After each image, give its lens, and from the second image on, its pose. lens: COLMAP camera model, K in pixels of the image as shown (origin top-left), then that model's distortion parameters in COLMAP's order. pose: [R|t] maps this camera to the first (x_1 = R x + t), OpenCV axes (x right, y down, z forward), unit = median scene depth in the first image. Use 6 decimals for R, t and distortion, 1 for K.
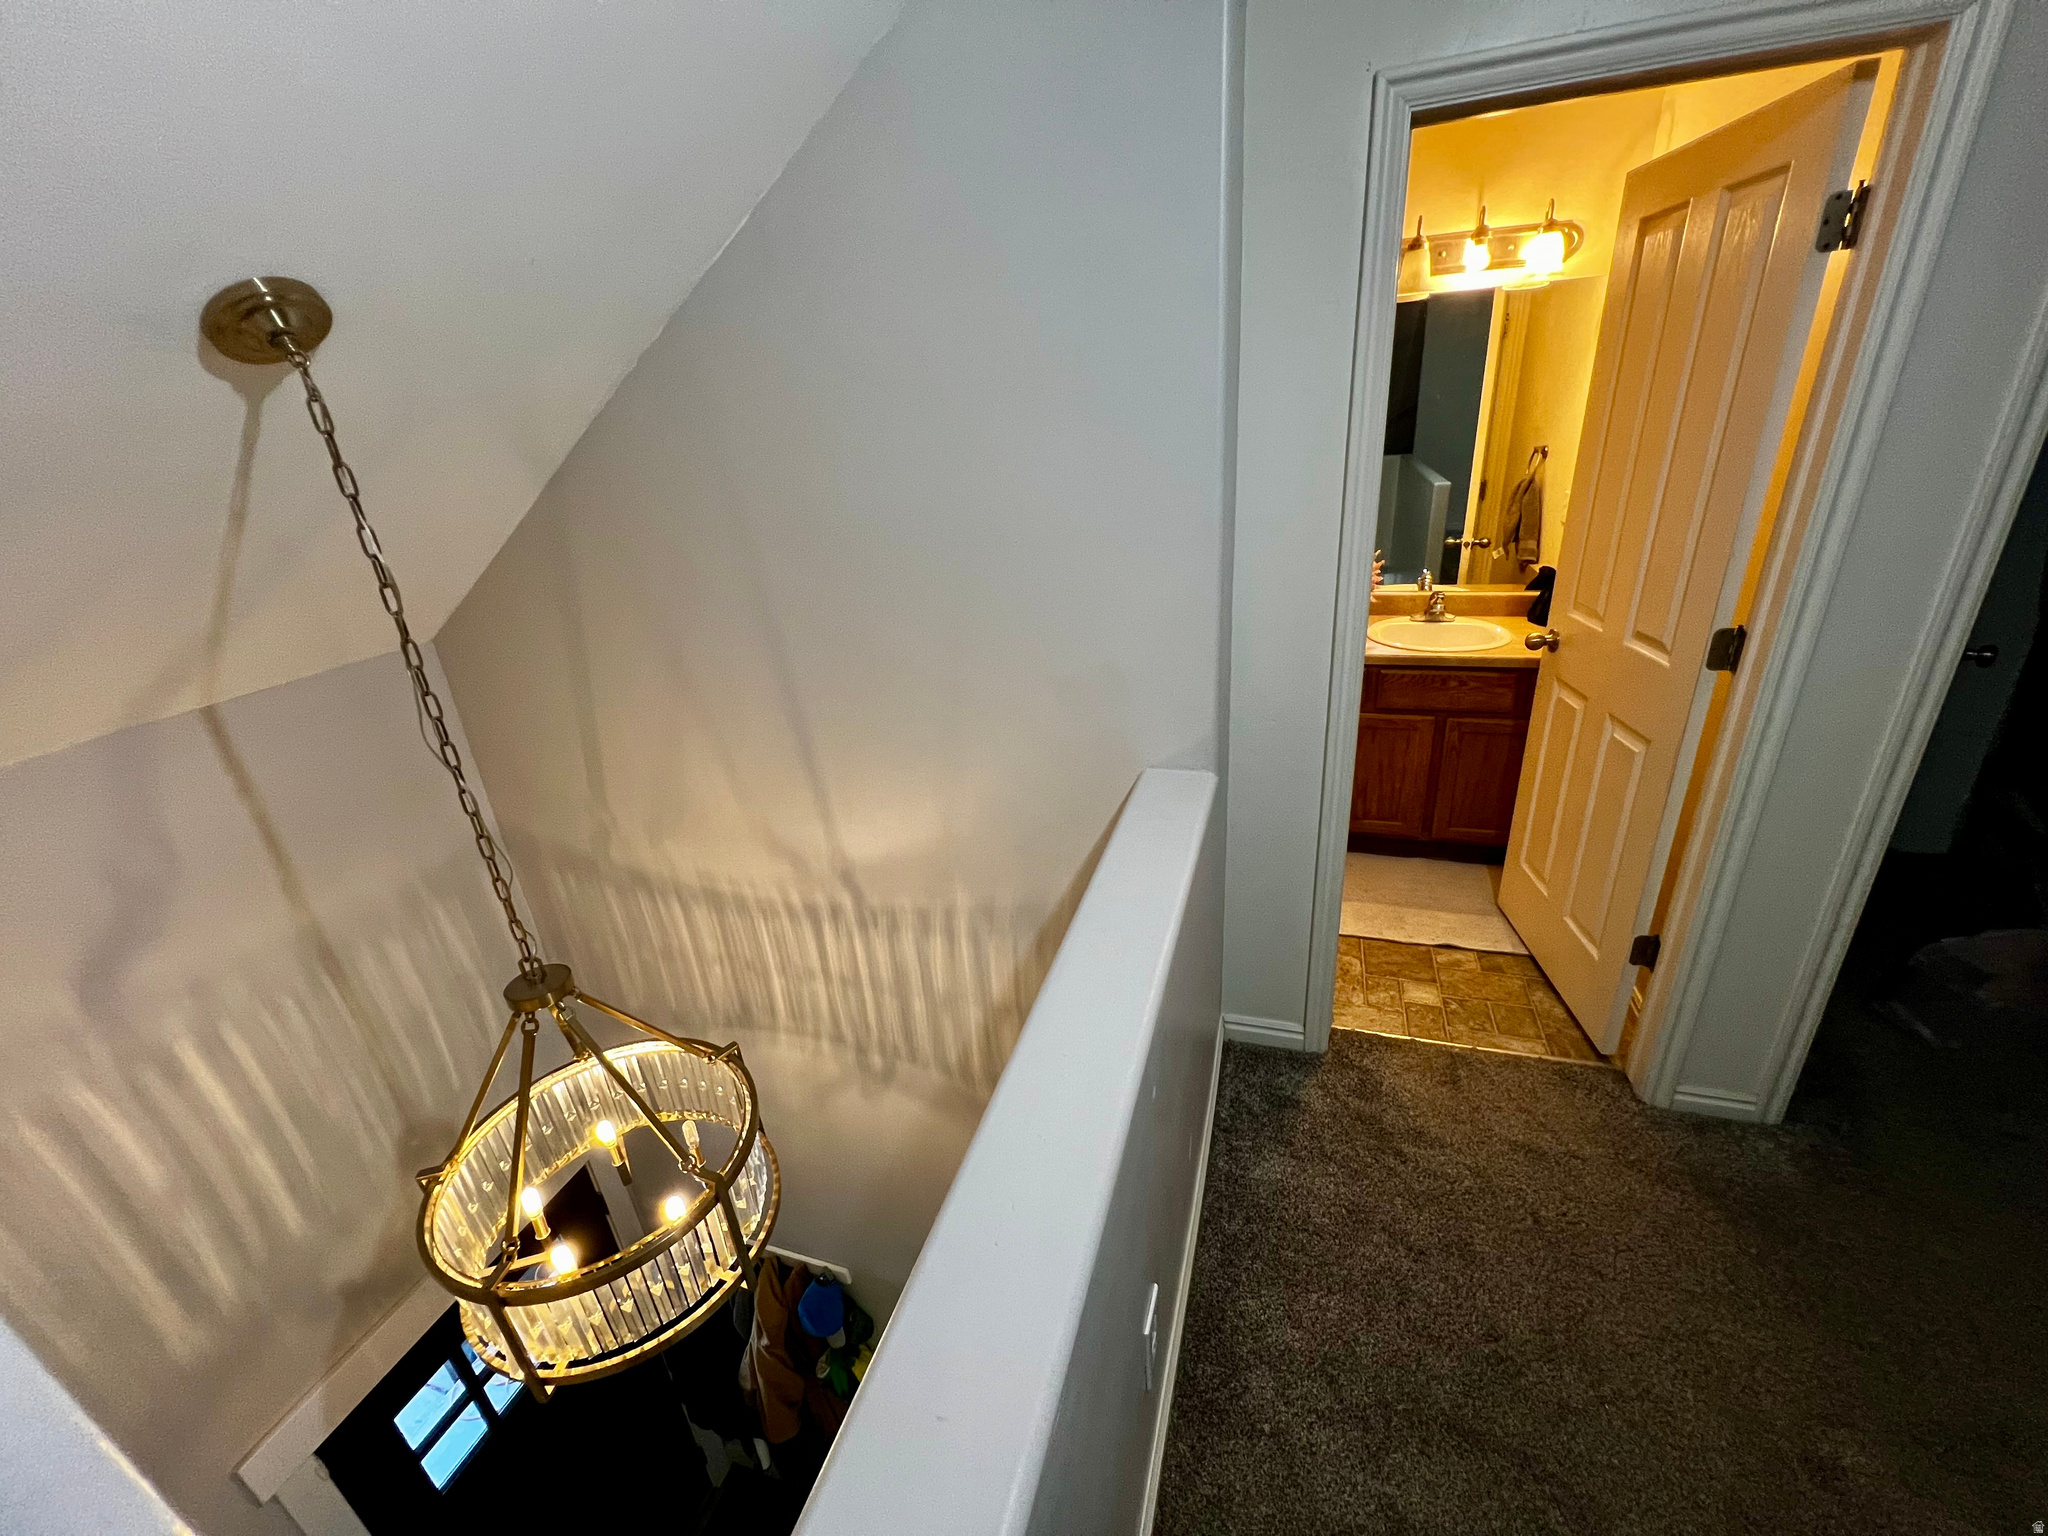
lens RADIAL K [[820.6, 0, 1025.7], [0, 820.6, 766.4], [0, 0, 1]] dist [-0.002154, -0.000029]
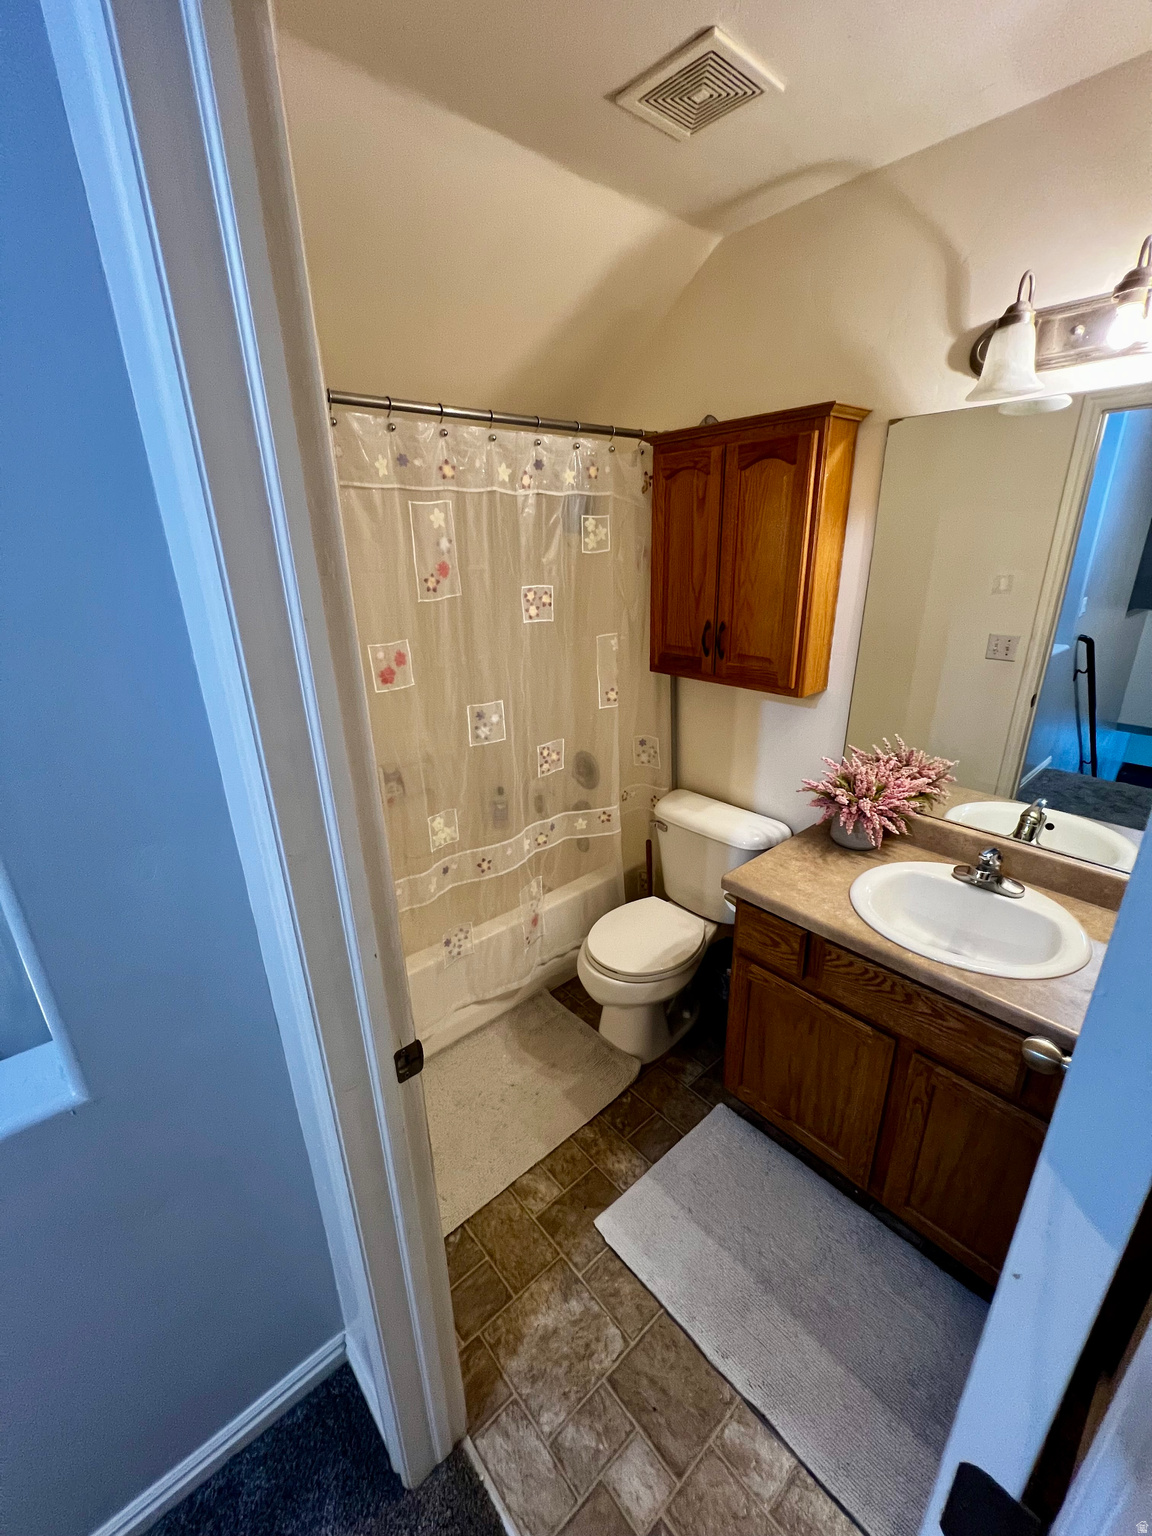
lens RADIAL K [[615.5, 0, 577.1], [0, 615.5, 769.0], [0, 0, 1]] dist [-0.002154, -0.000029]
pose [[0.858946, 0.226716, -0.459142, 0.489114], [-0.243808, 0.969559, 0.022646, -0.234325], [0.450300, 0.092491, 0.888074, 0.464085]]
